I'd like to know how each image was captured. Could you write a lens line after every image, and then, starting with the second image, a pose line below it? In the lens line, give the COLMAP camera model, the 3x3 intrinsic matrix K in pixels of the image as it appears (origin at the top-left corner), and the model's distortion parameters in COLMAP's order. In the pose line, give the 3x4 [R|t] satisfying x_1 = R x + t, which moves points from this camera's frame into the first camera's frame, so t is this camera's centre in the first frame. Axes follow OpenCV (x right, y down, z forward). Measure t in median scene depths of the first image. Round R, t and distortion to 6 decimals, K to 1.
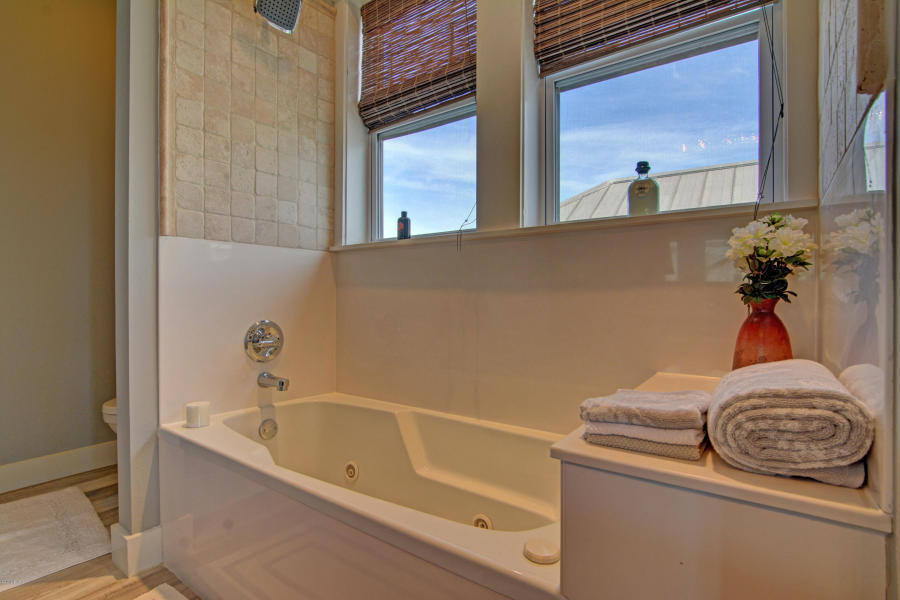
lens RADIAL K [[439.4, 0, 453.5], [0, 439.4, 303.8], [0, 0, 1]] dist [-0.023611, 0.004822]
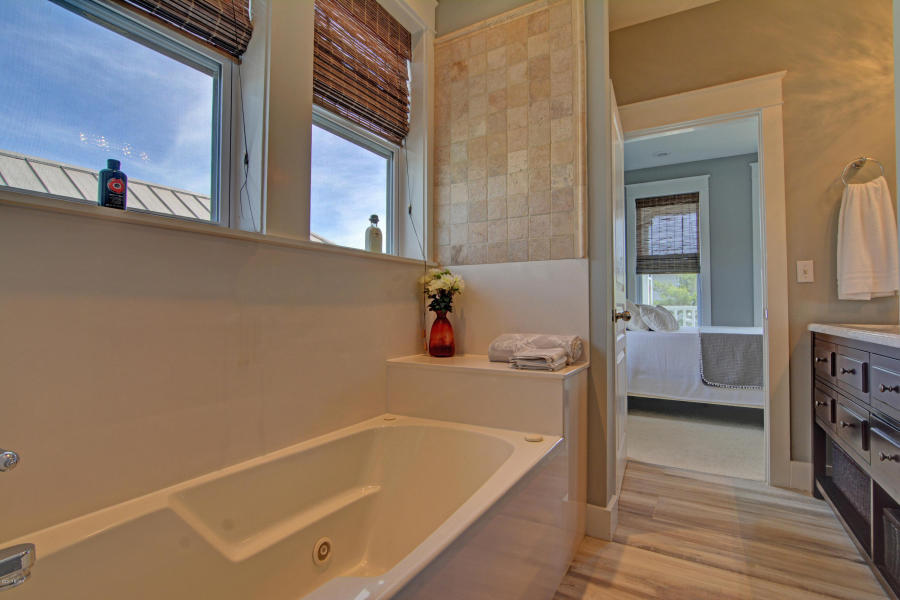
lens RADIAL K [[439.4, 0, 451.9], [0, 439.4, 296.4], [0, 0, 1]] dist [-0.023611, 0.004822]
pose [[-0.102446, 0.019471, 0.994548, -0.906572], [0.008353, 0.999790, -0.018714, -0.026408], [-0.994704, 0.006391, -0.102587, 0.799290]]
